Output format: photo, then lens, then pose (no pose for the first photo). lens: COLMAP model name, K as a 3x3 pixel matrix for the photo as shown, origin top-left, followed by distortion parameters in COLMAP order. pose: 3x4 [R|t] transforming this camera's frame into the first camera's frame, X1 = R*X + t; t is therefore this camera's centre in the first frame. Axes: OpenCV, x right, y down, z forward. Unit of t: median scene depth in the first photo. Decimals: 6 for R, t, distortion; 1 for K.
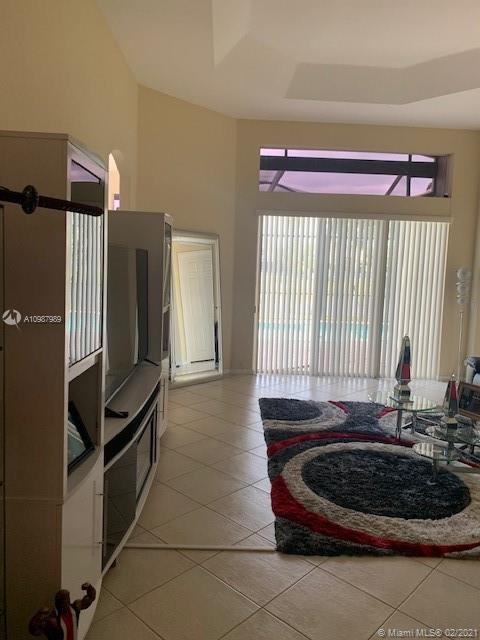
lens RADIAL K [[488.2, 0, 241.3], [0, 488.2, 312.1], [0, 0, 1]] dist [0.003557, -0.009349]
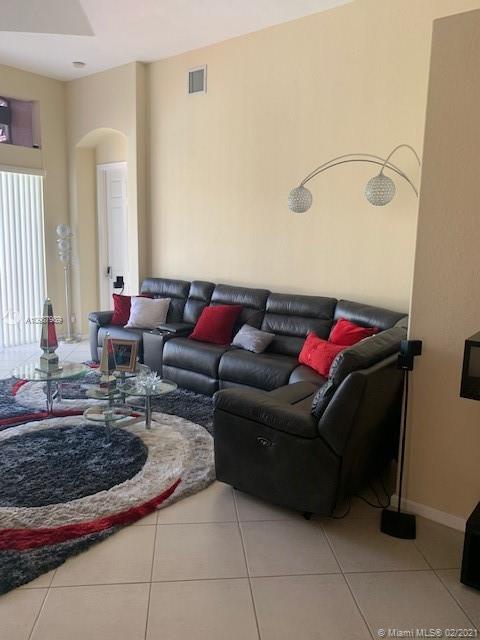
lens RADIAL K [[488.2, 0, 241.3], [0, 488.2, 312.1], [0, 0, 1]] dist [0.003557, -0.009349]
pose [[0.647591, -0.139491, 0.749112, -0.110916], [0.073103, 0.989940, 0.121140, -0.012205], [-0.758474, -0.023686, 0.651273, 0.127403]]
